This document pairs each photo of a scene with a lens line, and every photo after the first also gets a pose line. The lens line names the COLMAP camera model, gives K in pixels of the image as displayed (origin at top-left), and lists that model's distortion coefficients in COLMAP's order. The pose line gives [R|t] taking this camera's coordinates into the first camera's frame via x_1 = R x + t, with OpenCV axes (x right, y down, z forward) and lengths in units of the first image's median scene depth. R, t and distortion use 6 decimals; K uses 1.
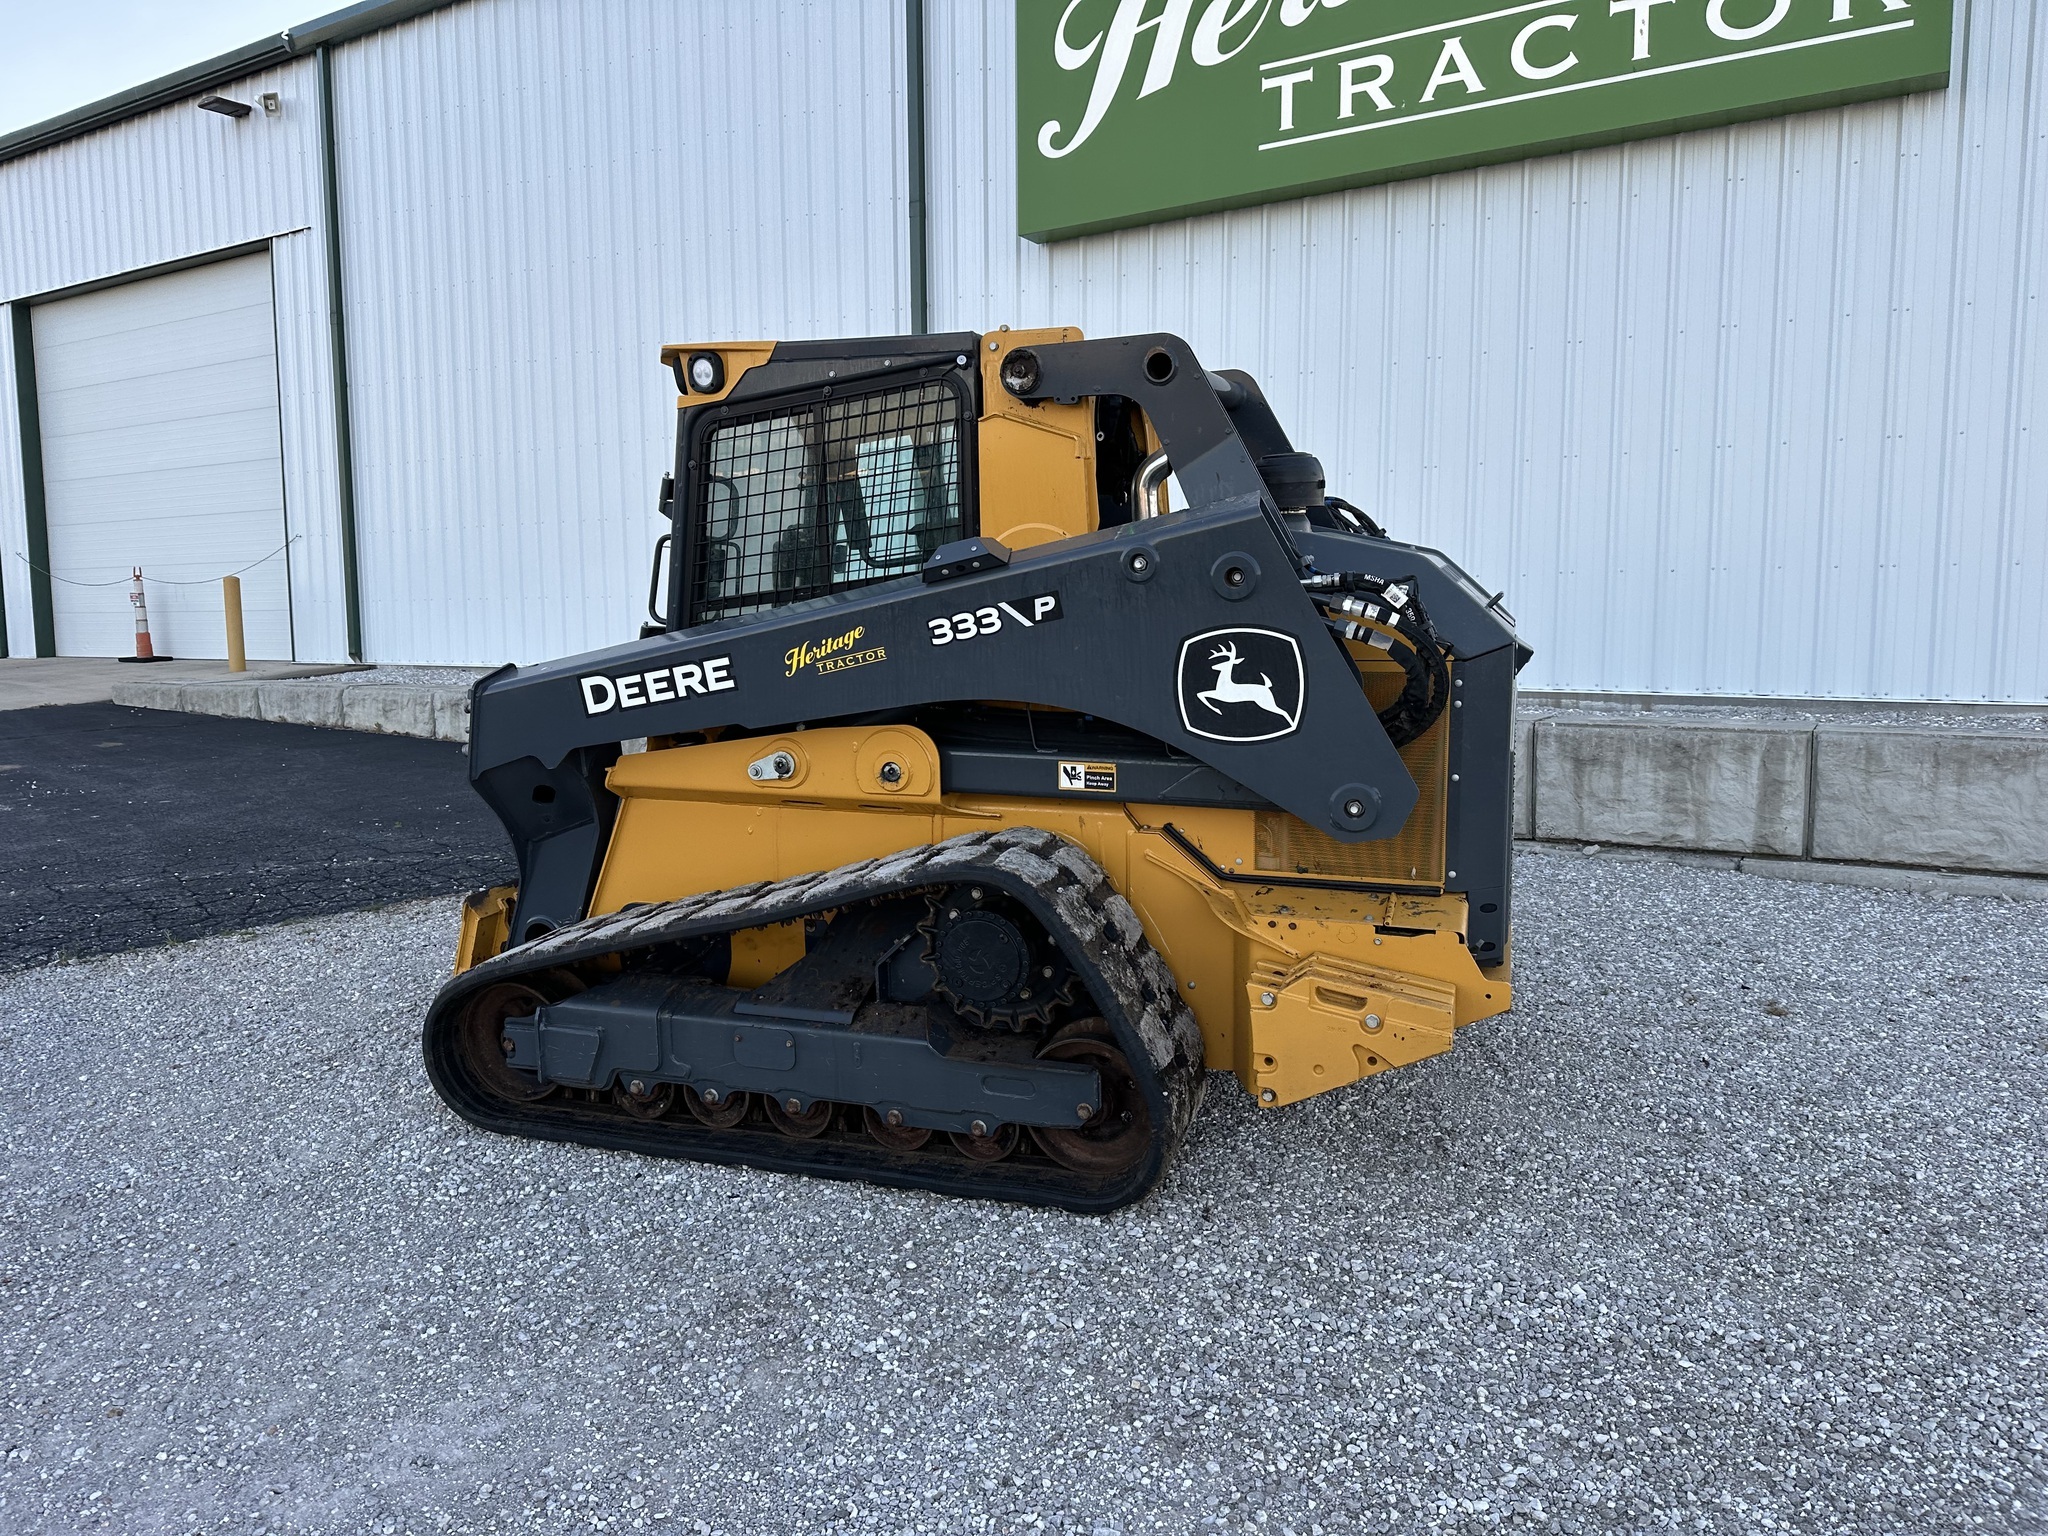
lens RADIAL K [[1427.6, 0, 1021.2], [0, 1427.6, 756.0], [0, 0, 1]] dist [0.086750, -0.111651]
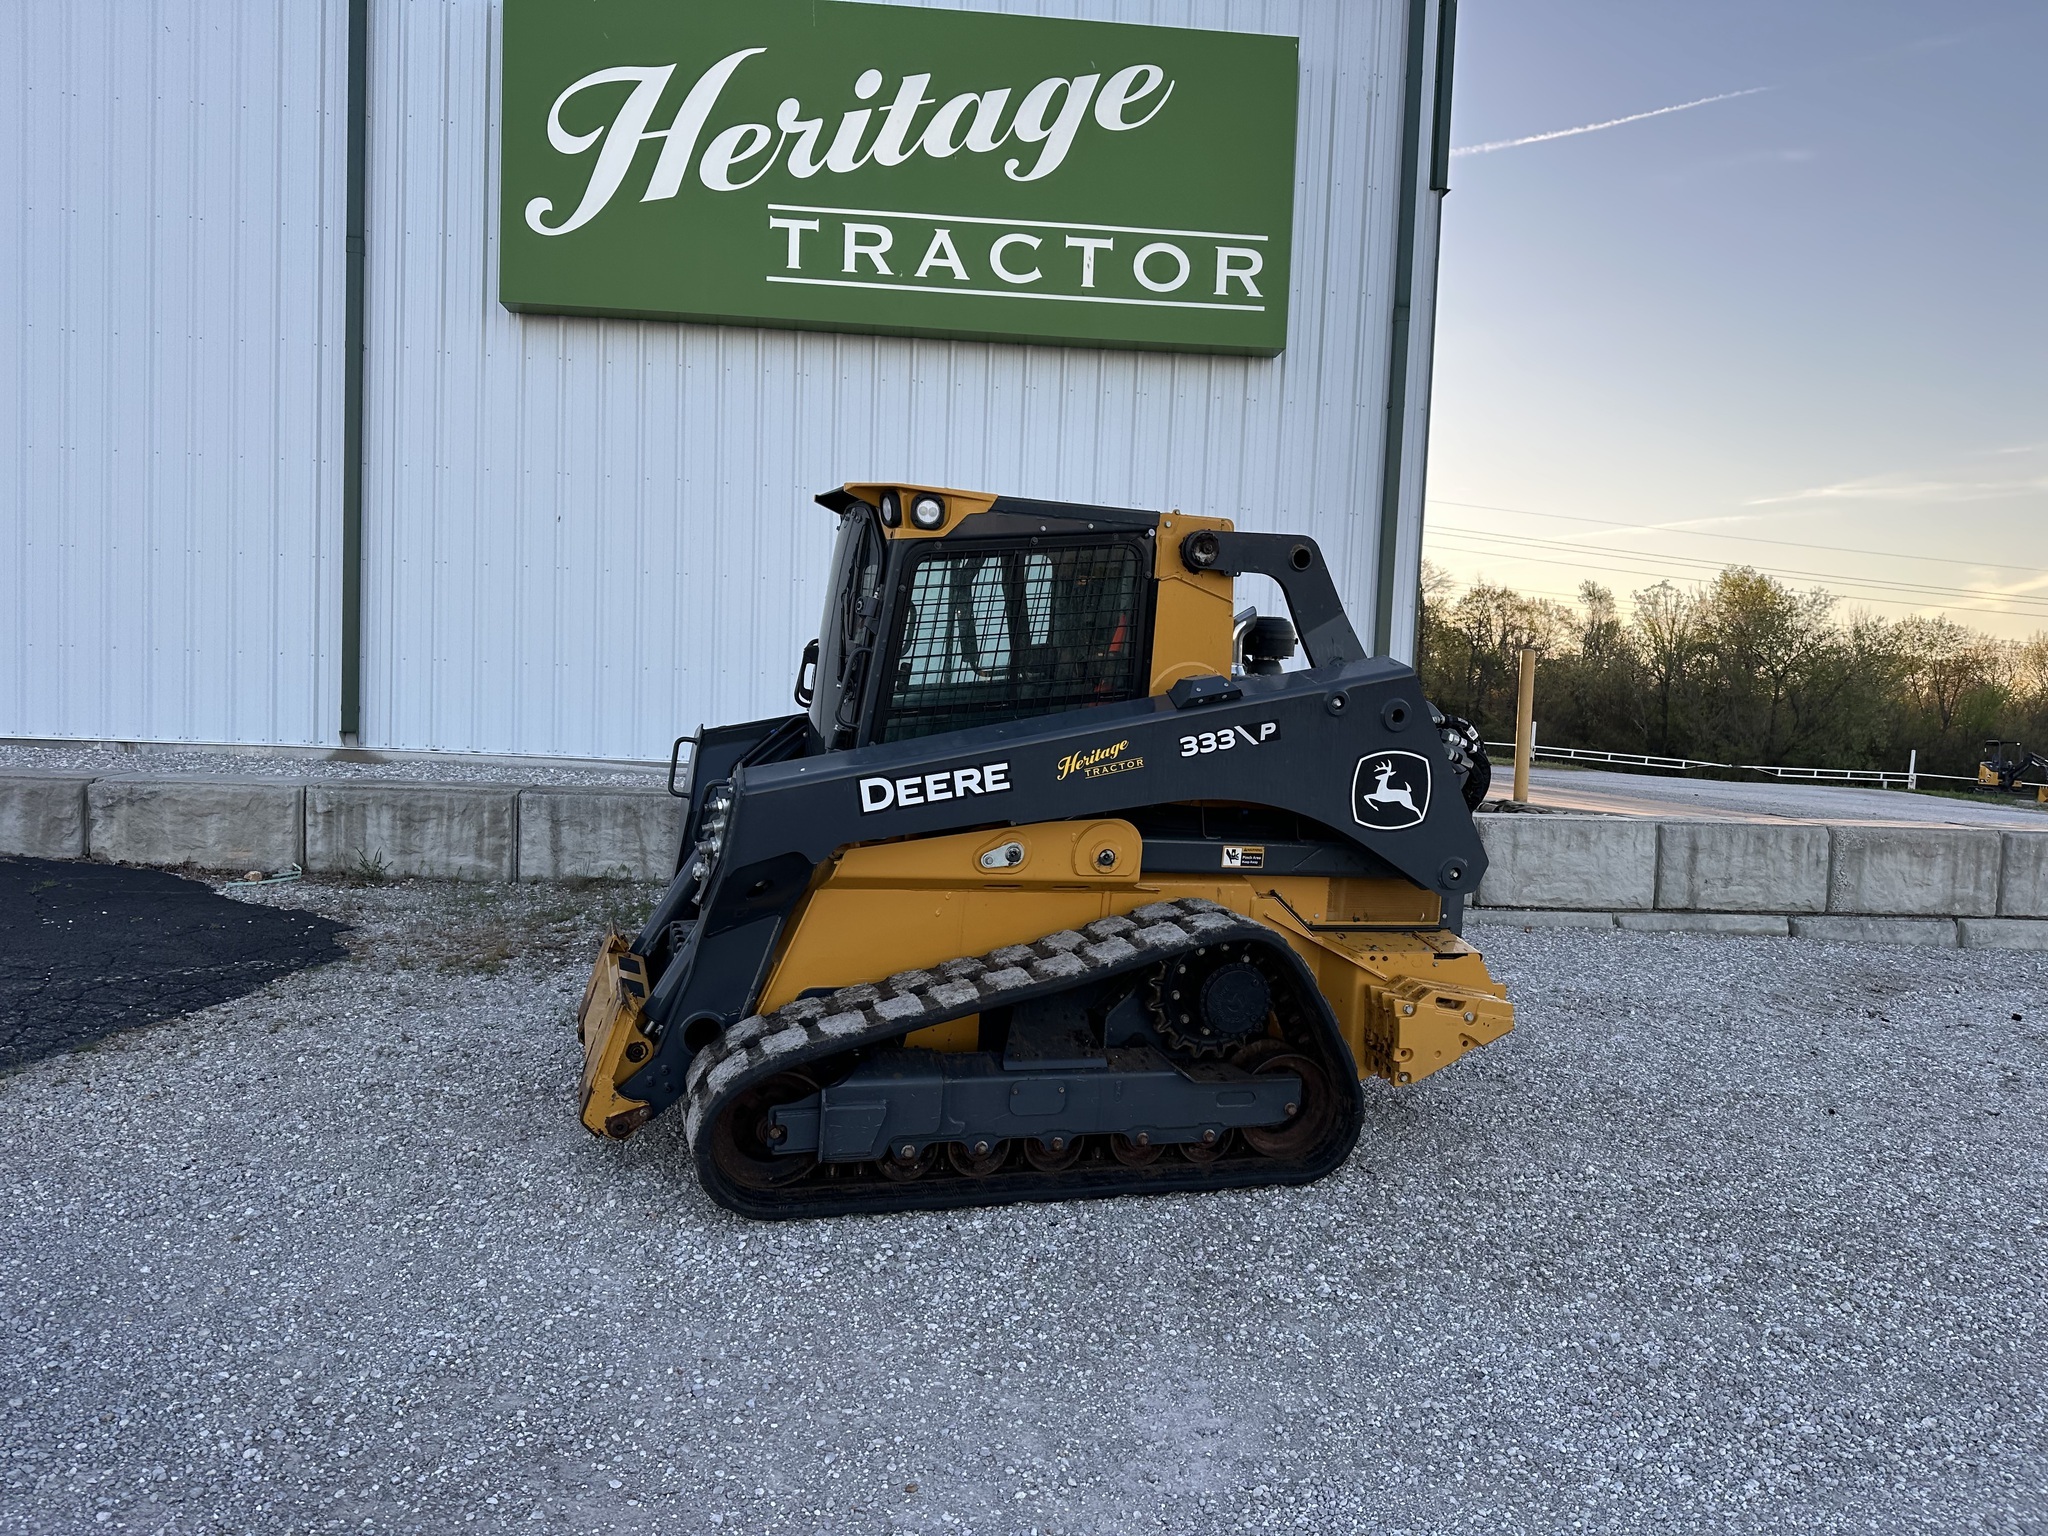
lens RADIAL K [[1428.2, 0, 1024.0], [0, 1428.2, 768.0], [0, 0, 1]] dist [0.134736, -0.247701]
pose [[0.800700, 0.008686, 0.599002, -0.878682], [0.015445, 0.999263, -0.035136, -0.023321], [-0.598866, 0.037385, 0.799976, 0.058045]]
